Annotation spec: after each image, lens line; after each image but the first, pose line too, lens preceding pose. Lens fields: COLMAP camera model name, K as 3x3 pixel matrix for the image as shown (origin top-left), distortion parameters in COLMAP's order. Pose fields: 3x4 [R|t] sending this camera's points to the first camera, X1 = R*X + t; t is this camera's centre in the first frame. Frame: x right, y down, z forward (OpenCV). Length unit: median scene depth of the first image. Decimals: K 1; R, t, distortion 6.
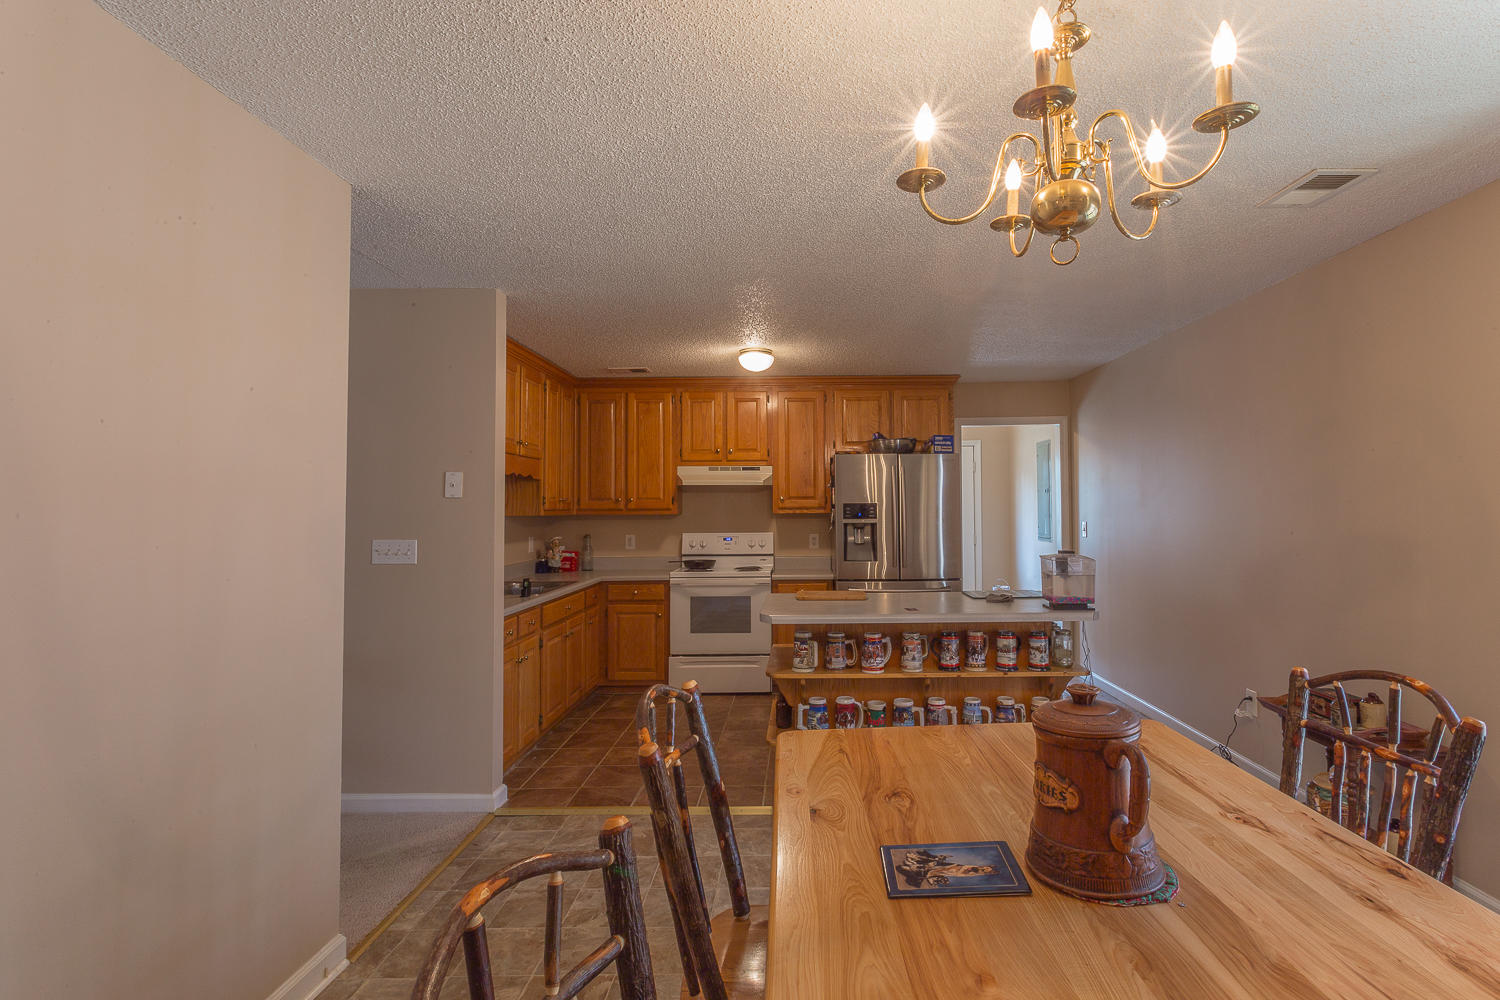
lens RADIAL K [[711.0, 0, 832.5], [0, 711.0, 453.2], [0, 0, 1]] dist [0.000472, 0.000458]
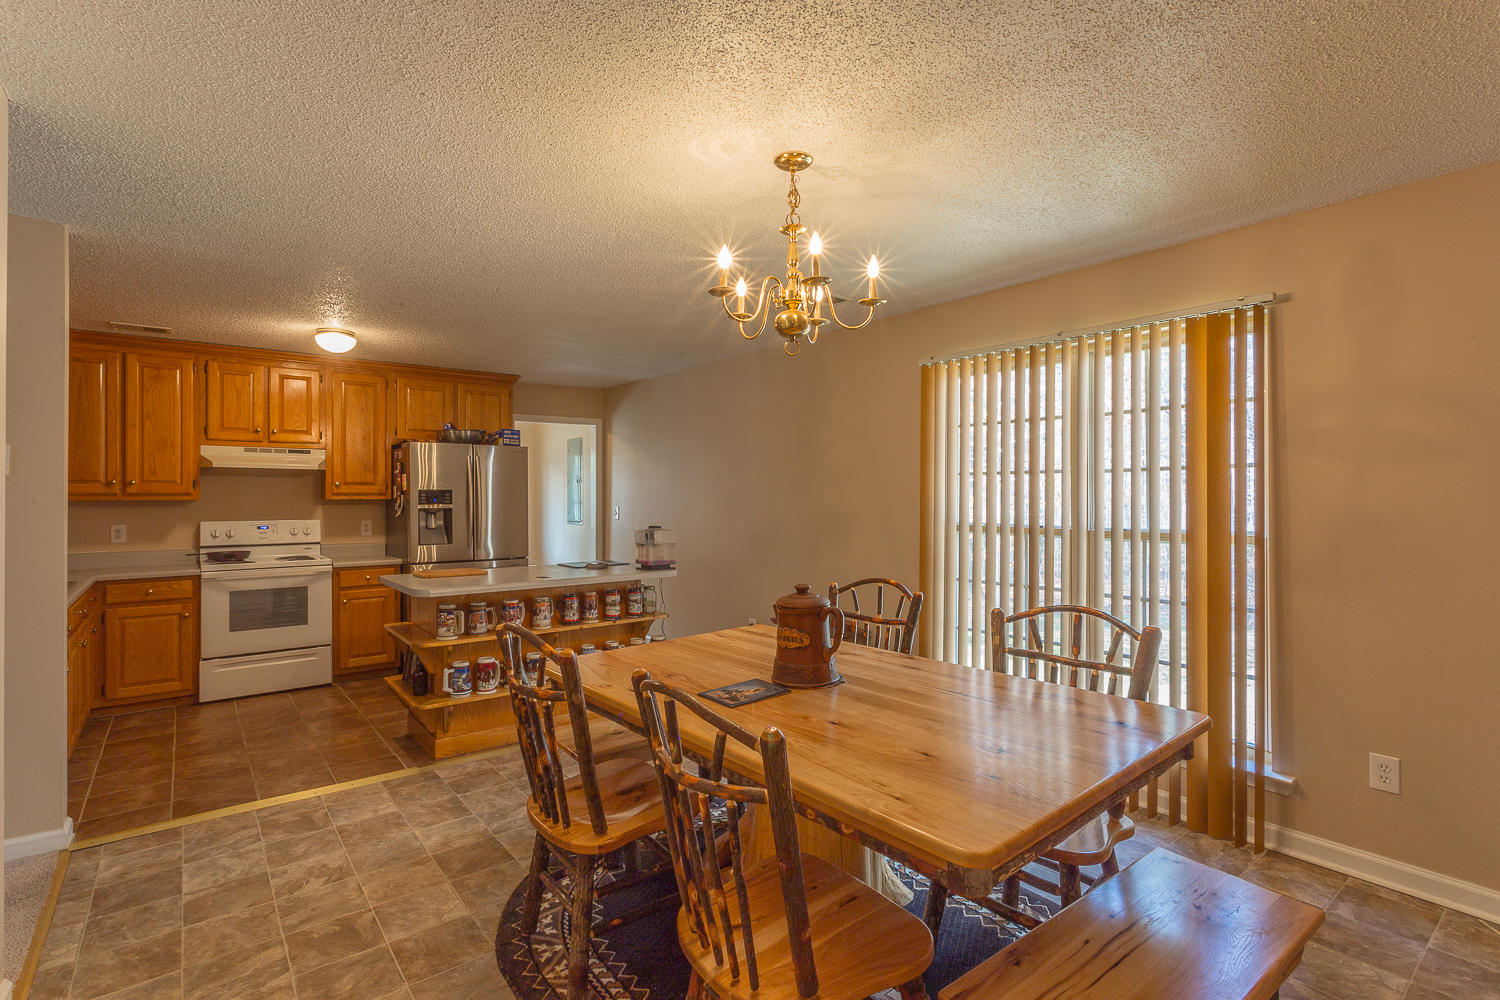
lens RADIAL K [[711.0, 0, 735.7], [0, 711.0, 428.6], [0, 0, 1]] dist [0.000472, 0.000458]
pose [[0.790734, 0.063352, 0.608873, -0.257034], [-0.049838, 0.997991, -0.039115, -0.000386], [-0.610128, 0.000585, 0.792303, -0.103095]]
